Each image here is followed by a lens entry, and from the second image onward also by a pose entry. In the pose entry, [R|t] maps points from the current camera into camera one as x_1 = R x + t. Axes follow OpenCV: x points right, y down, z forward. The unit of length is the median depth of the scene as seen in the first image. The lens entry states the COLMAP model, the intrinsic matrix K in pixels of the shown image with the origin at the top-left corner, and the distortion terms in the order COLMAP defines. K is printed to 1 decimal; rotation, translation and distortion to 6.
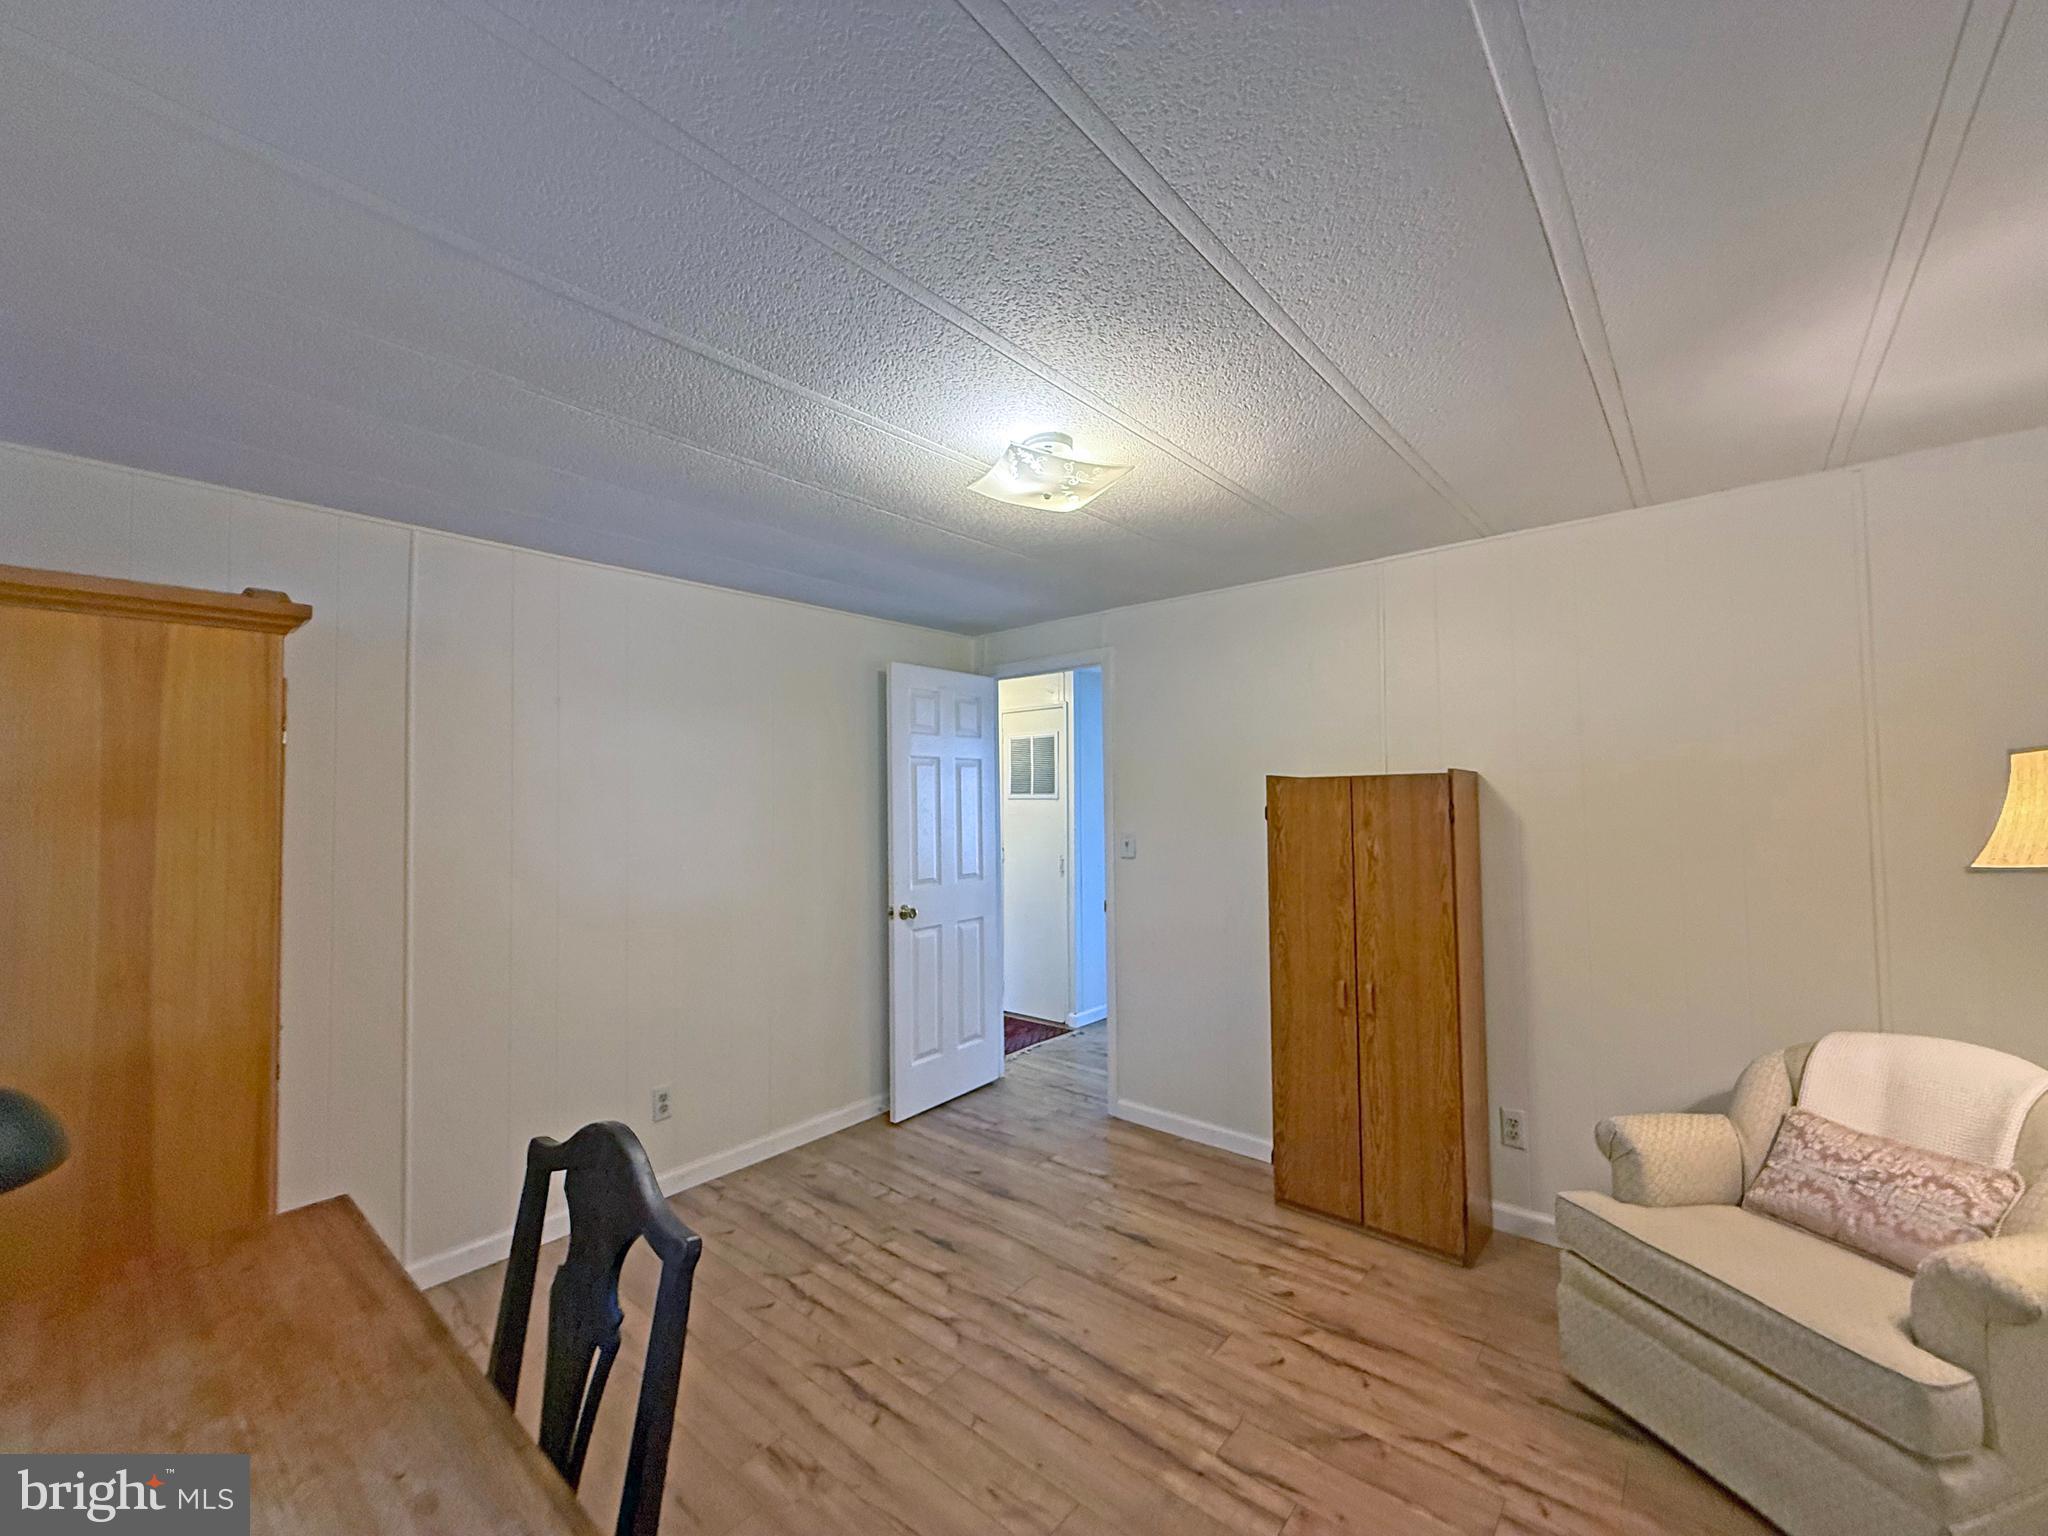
lens RADIAL K [[807.6, 0, 1024.0], [0, 807.6, 768.0], [0, 0, 1]] dist [-0.000108, 0.000096]
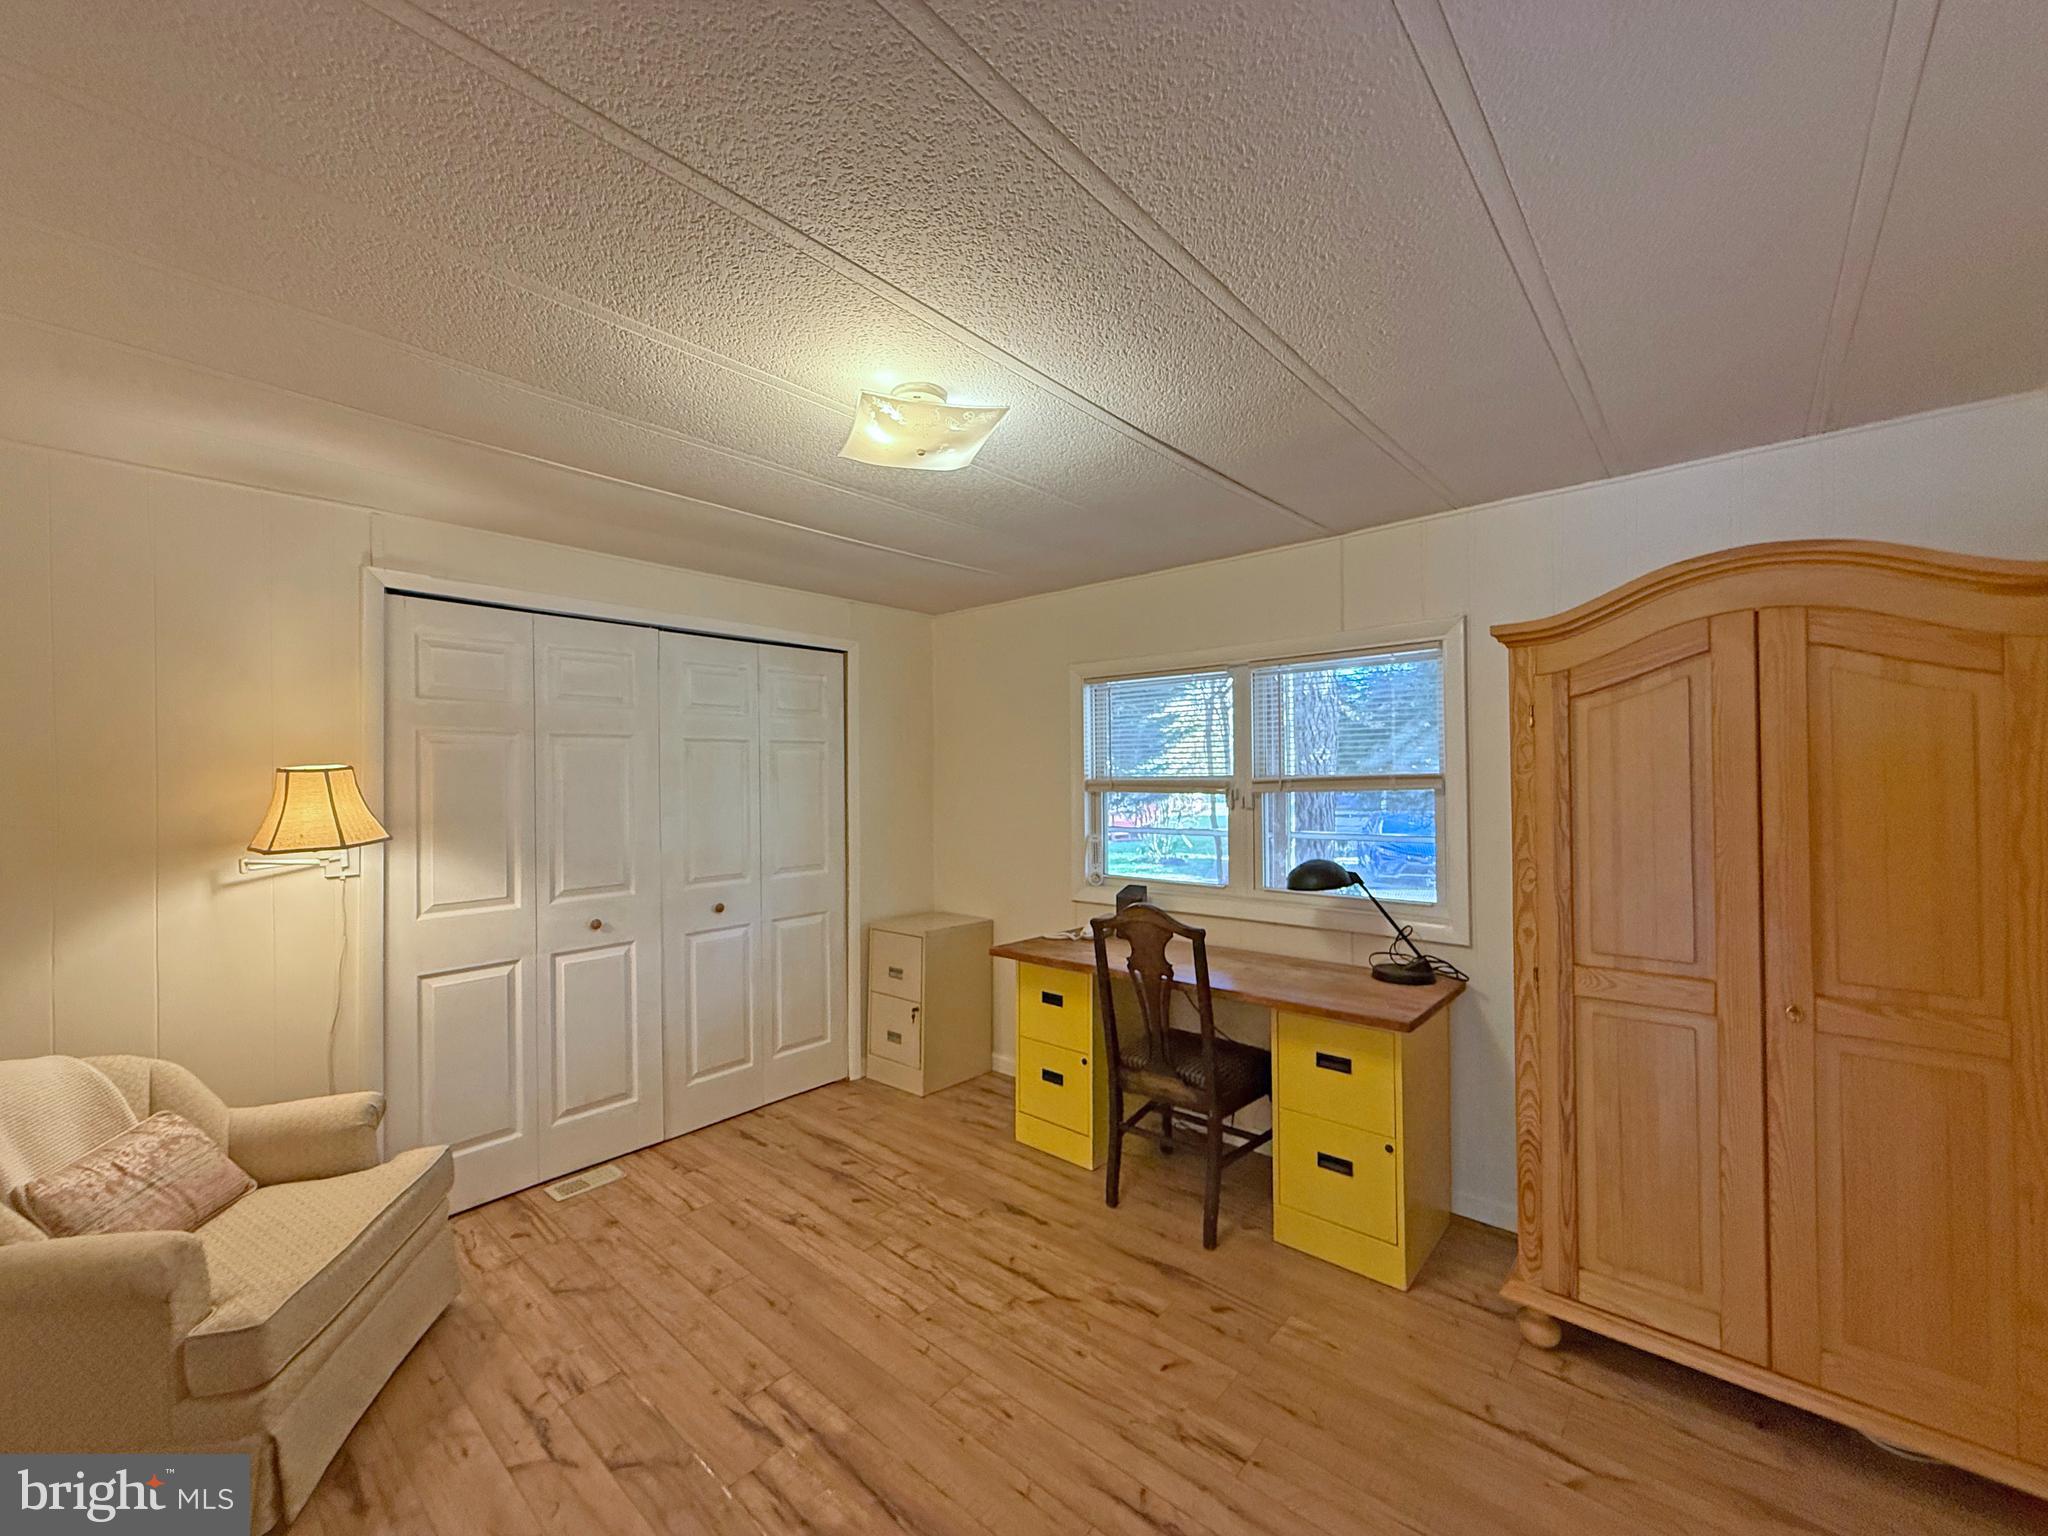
lens RADIAL K [[807.6, 0, 1024.0], [0, 807.6, 768.0], [0, 0, 1]] dist [-0.000108, 0.000096]
pose [[-0.999531, 0.027035, 0.014354, -0.096593], [0.026342, 0.998571, -0.046498, 0.067961], [-0.015590, -0.046098, -0.998815, 2.050068]]
